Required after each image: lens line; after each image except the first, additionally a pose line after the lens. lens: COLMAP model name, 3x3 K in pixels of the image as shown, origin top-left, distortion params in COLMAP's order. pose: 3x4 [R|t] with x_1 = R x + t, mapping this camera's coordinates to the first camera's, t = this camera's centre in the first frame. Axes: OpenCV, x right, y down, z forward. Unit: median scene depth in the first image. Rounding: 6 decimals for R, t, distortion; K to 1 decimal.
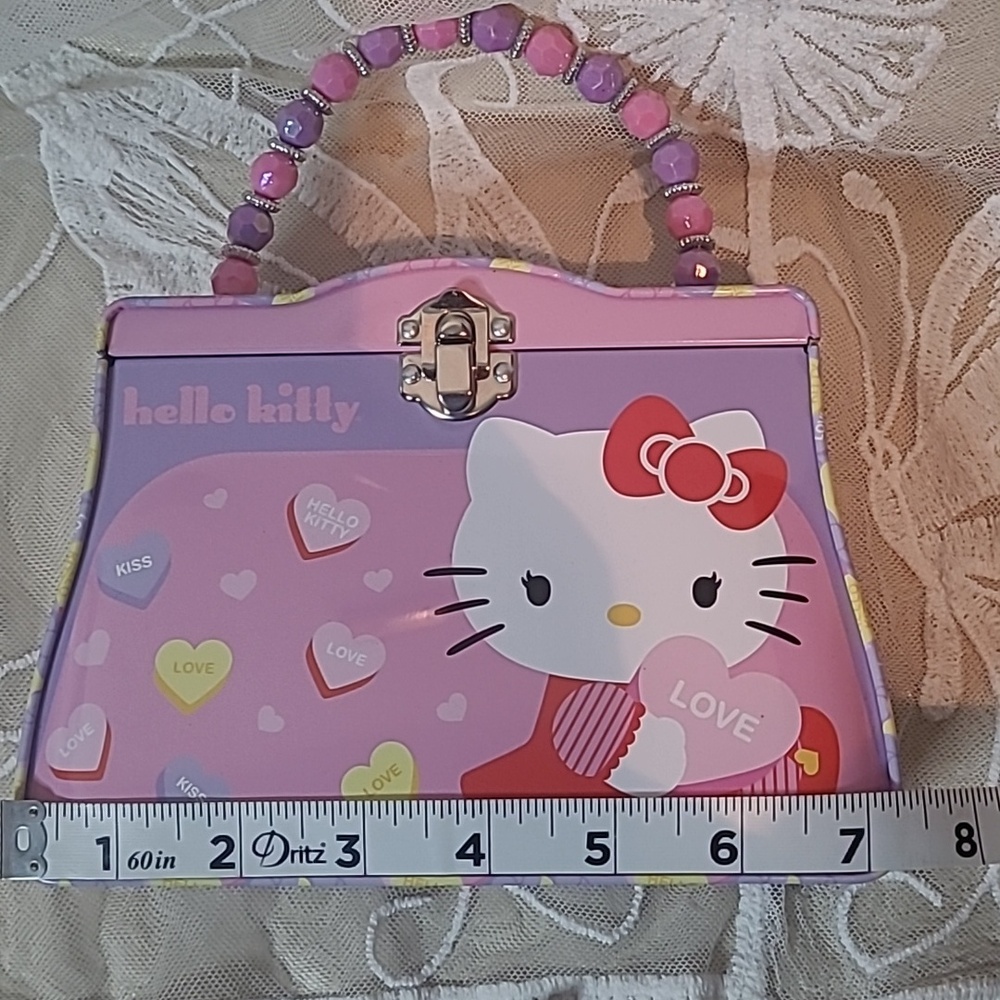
lens RADIAL K [[1642.7, 0, 501.0], [0, 1642.7, 474.2], [0, 0, 1]] dist [-0.013458, -0.067950]
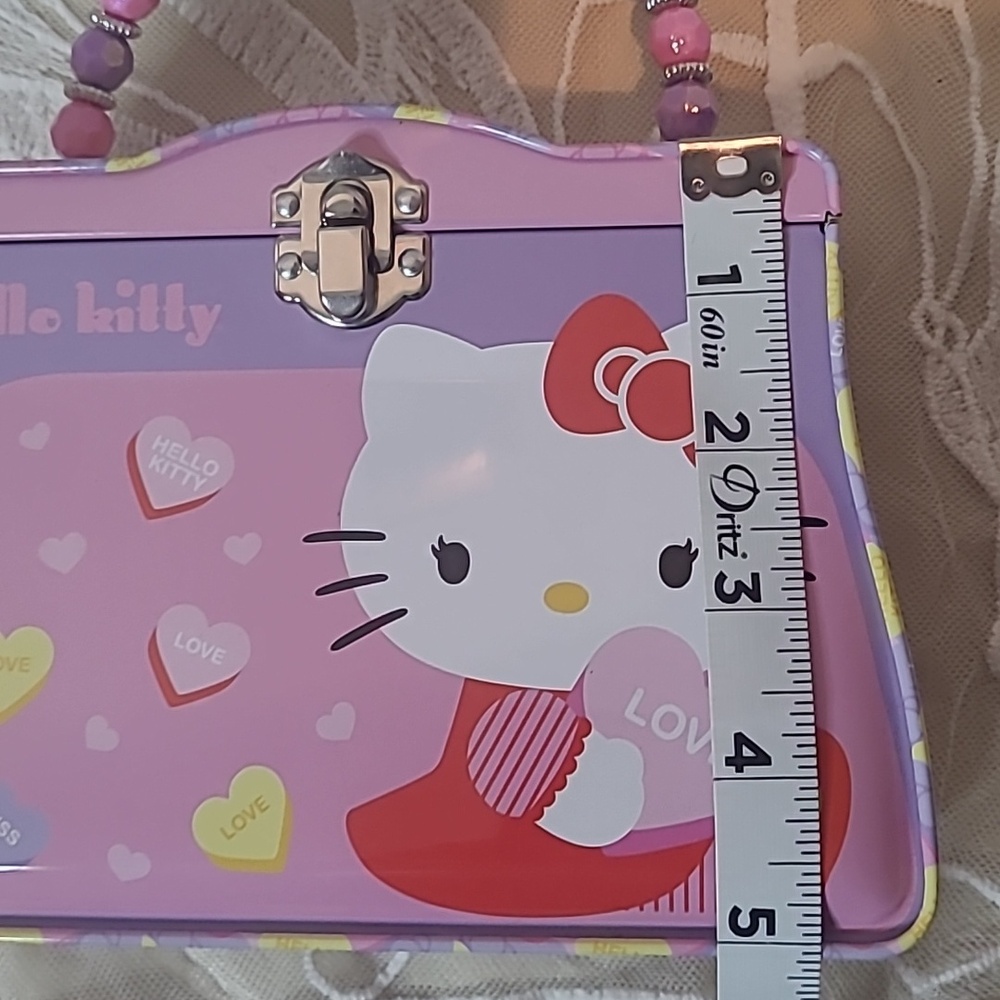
lens RADIAL K [[1665.2, 0, 522.1], [0, 1665.2, 468.6], [0, 0, 1]] dist [-0.045348, 0.146577]
pose [[0.998919, -0.003710, -0.046333, 0.087421], [0.009769, 0.991302, 0.131247, -0.069437], [0.045443, -0.131558, 0.990266, 0.251428]]
